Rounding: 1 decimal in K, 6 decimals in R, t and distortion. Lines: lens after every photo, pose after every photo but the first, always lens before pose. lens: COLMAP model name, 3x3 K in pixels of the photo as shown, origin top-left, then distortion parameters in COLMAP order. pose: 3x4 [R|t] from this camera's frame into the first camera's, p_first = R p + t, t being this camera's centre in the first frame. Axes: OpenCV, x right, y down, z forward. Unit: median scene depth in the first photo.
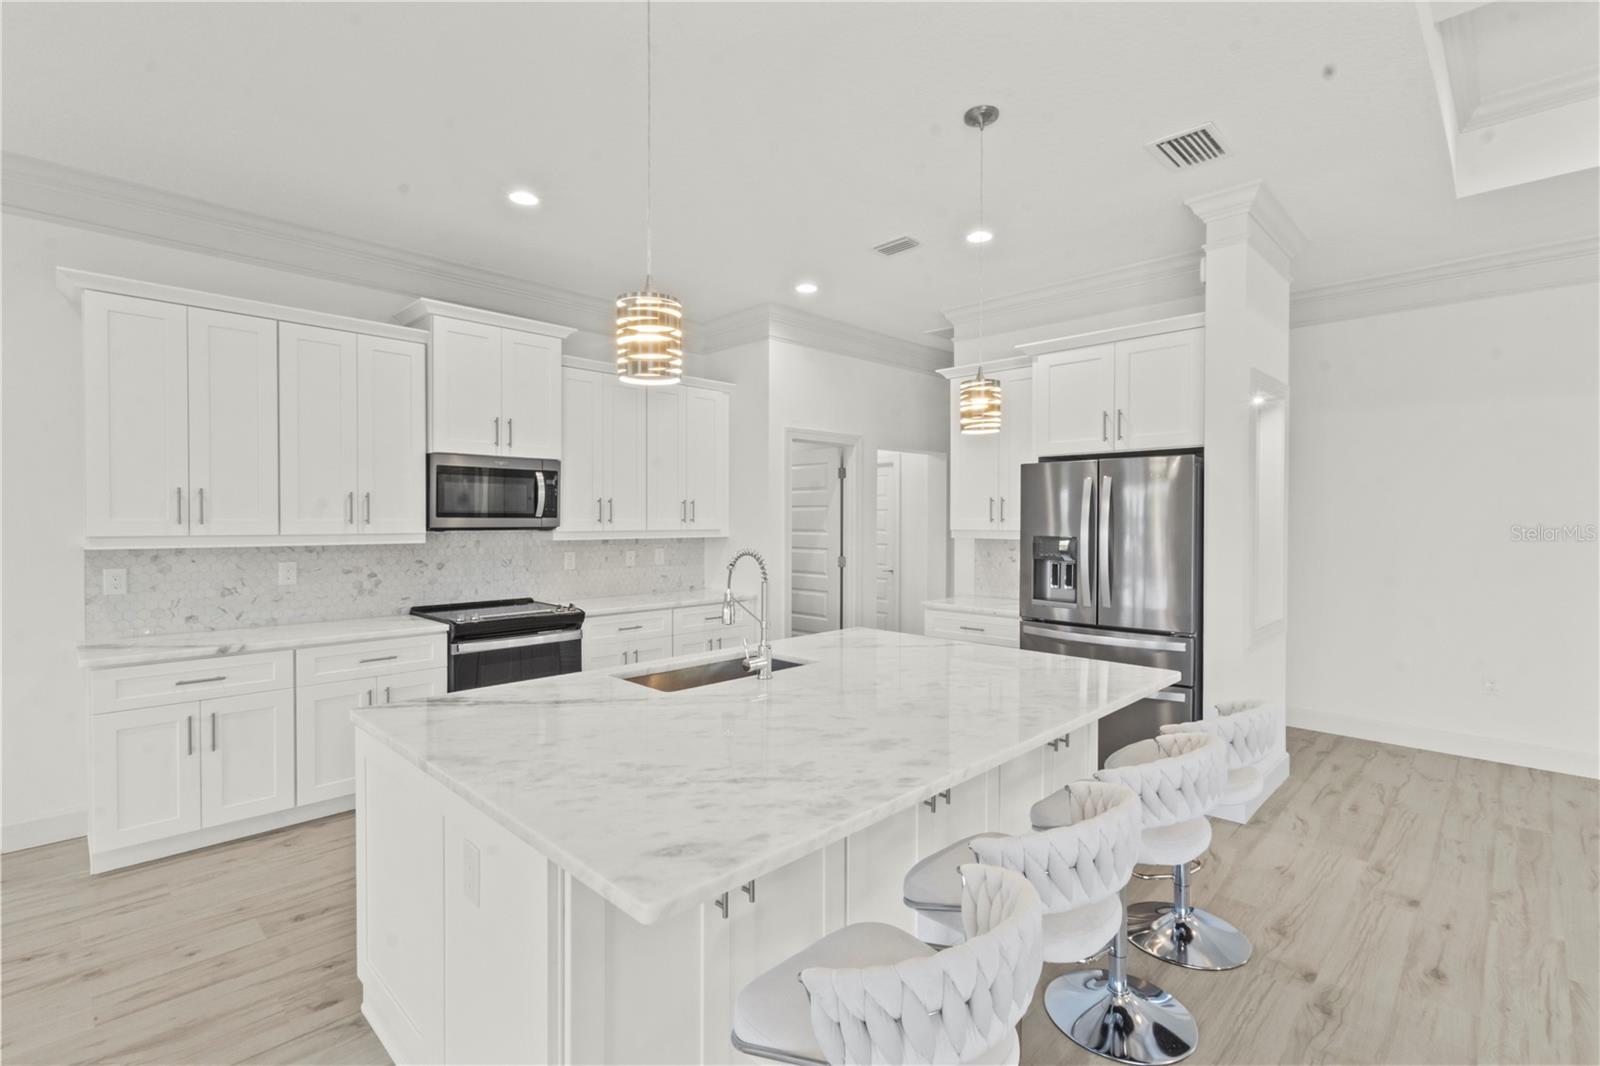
lens RADIAL K [[740.7, 0, 800.0], [0, 740.7, 533.0], [0, 0, 1]] dist [0.002450, -0.008099]
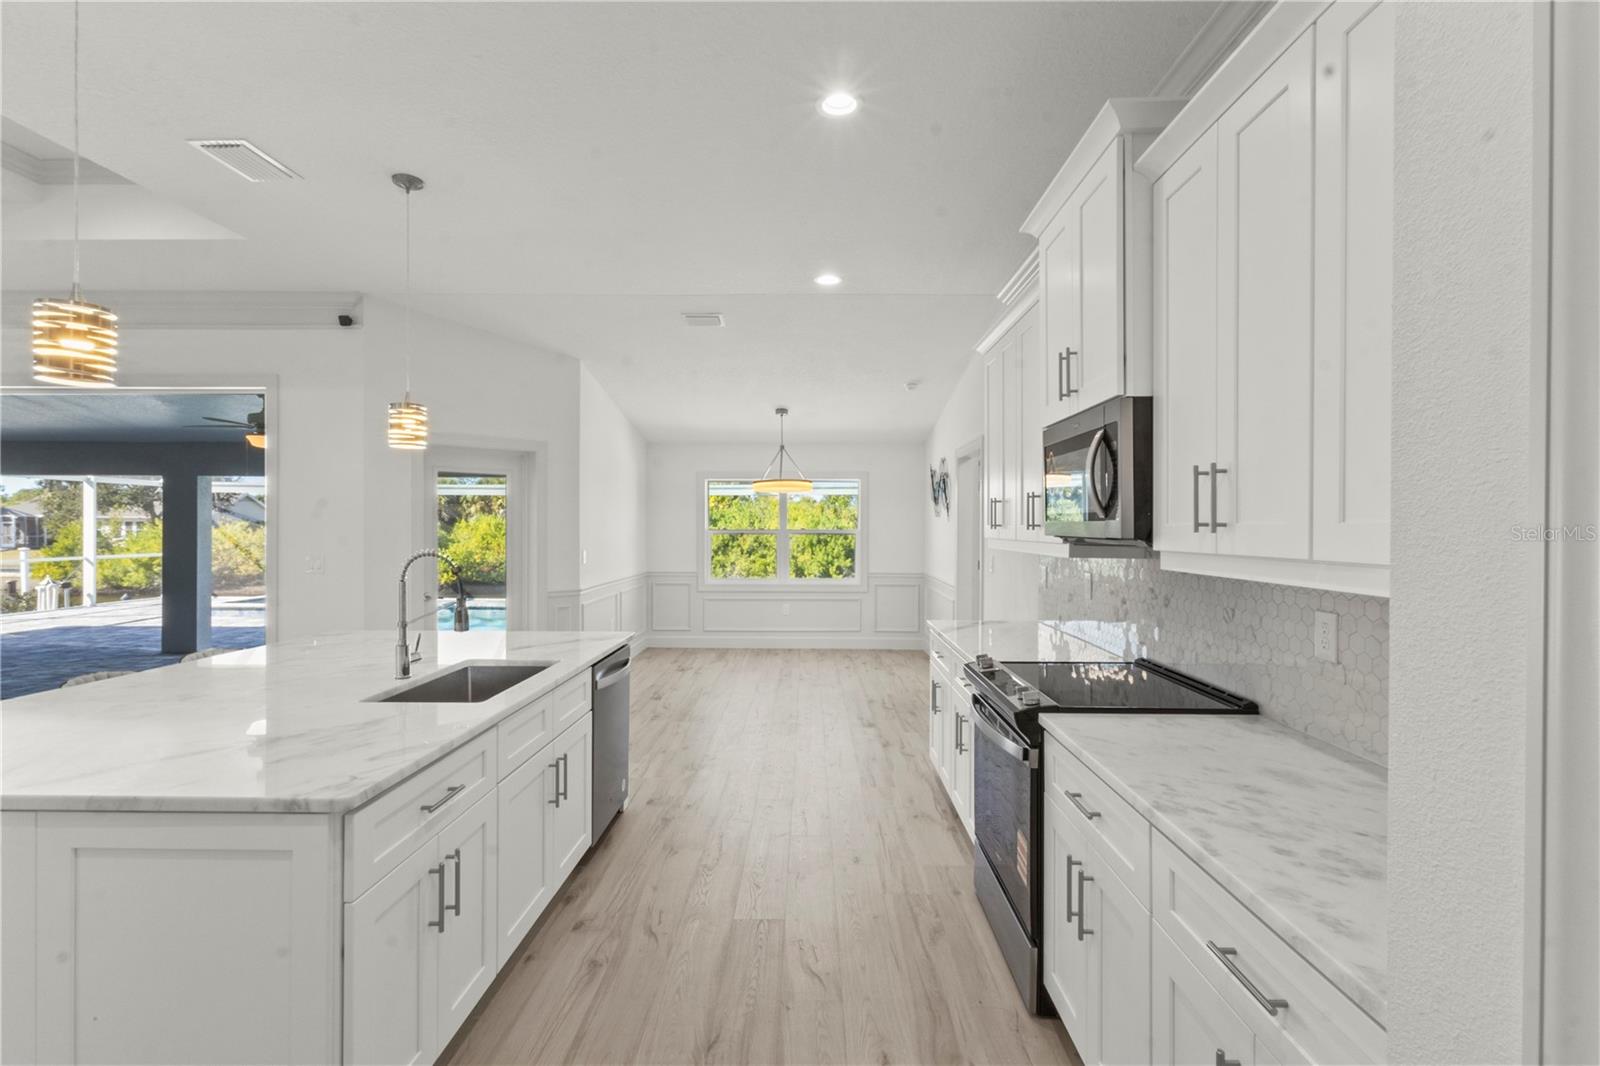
lens RADIAL K [[748.8, 0, 800.3], [0, 748.8, 522.6], [0, 0, 1]] dist [-0.000804, -0.000055]
pose [[-0.730269, -0.006933, -0.683125, 0.153657], [-0.015475, 0.999860, 0.006395, -0.019099], [0.682984, 0.015241, -0.730274, 1.271322]]
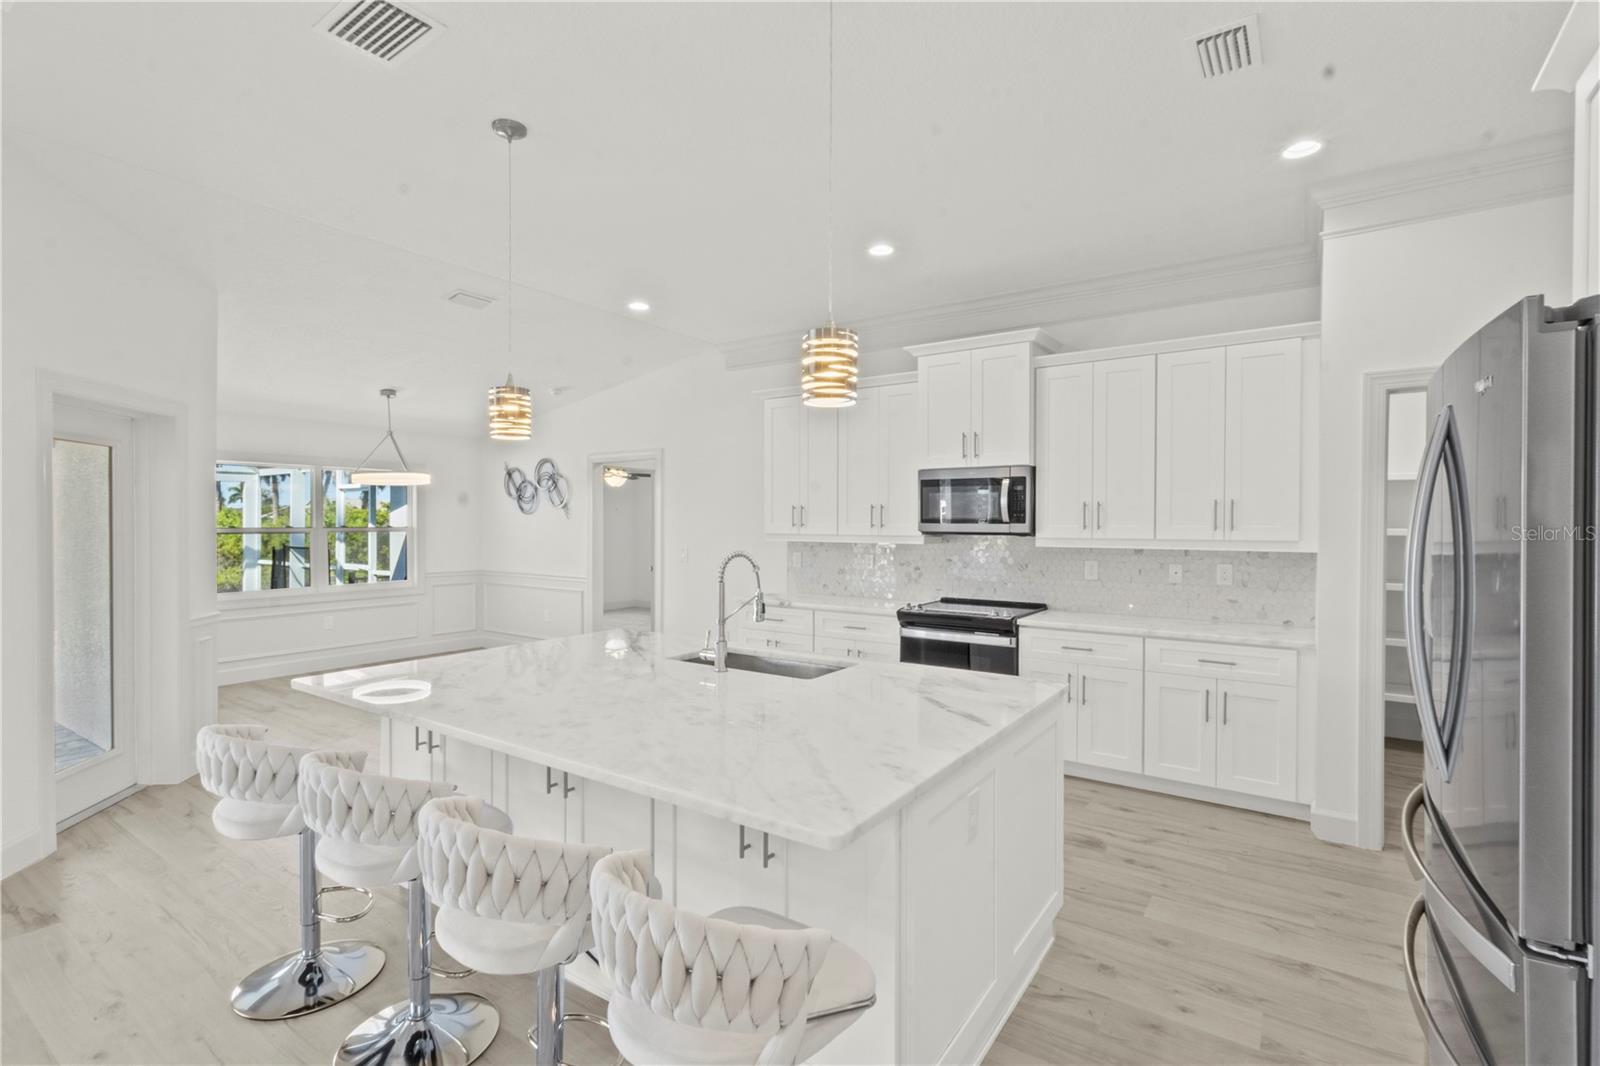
lens RADIAL K [[740.7, 0, 800.0], [0, 740.7, 533.0], [0, 0, 1]] dist [0.002450, -0.008099]
pose [[0.165681, 0.012778, -0.986097, 0.629460], [-0.021578, 0.999724, 0.009329, -0.011120], [0.985943, 0.019732, 0.165911, 0.566282]]
